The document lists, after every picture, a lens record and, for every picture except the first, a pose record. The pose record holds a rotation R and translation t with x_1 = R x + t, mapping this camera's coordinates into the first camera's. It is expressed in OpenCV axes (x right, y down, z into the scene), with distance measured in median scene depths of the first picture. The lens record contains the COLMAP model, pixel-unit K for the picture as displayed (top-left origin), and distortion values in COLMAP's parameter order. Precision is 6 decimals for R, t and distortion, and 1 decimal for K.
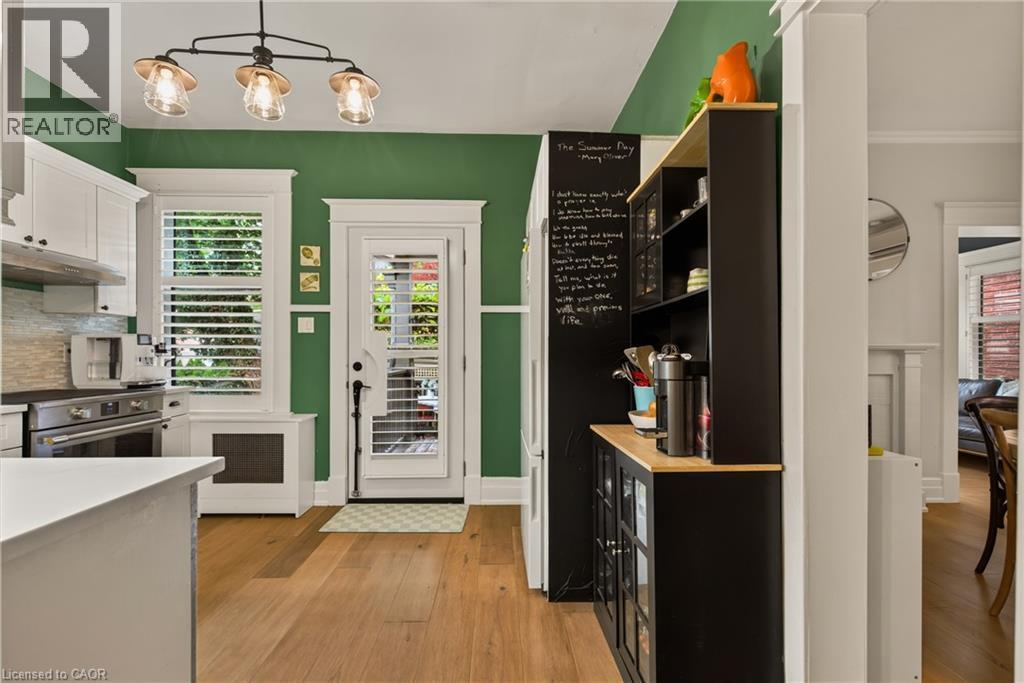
lens RADIAL K [[470.7, 0, 513.7], [0, 470.7, 351.0], [0, 0, 1]] dist [0.009366, 0.000164]
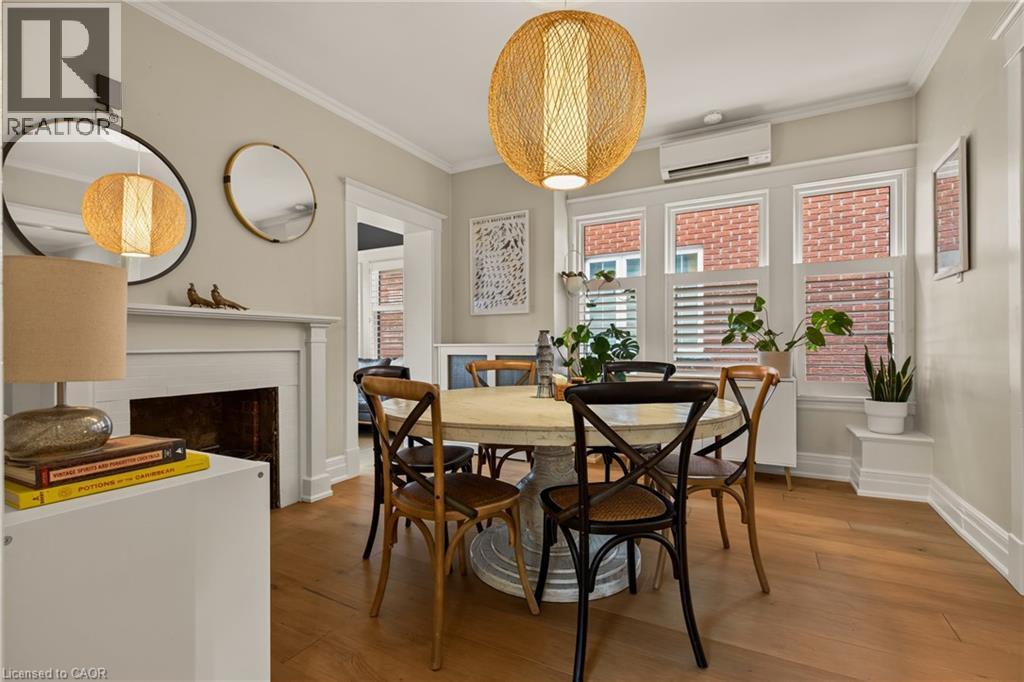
lens RADIAL K [[470.7, 0, 509.4], [0, 470.7, 340.6], [0, 0, 1]] dist [0.009366, 0.000164]
pose [[0.510174, 0.001174, 0.860071, 0.235072], [0.006814, 0.999962, -0.005407, 0.037554], [-0.860044, 0.008619, 0.510146, 0.206051]]
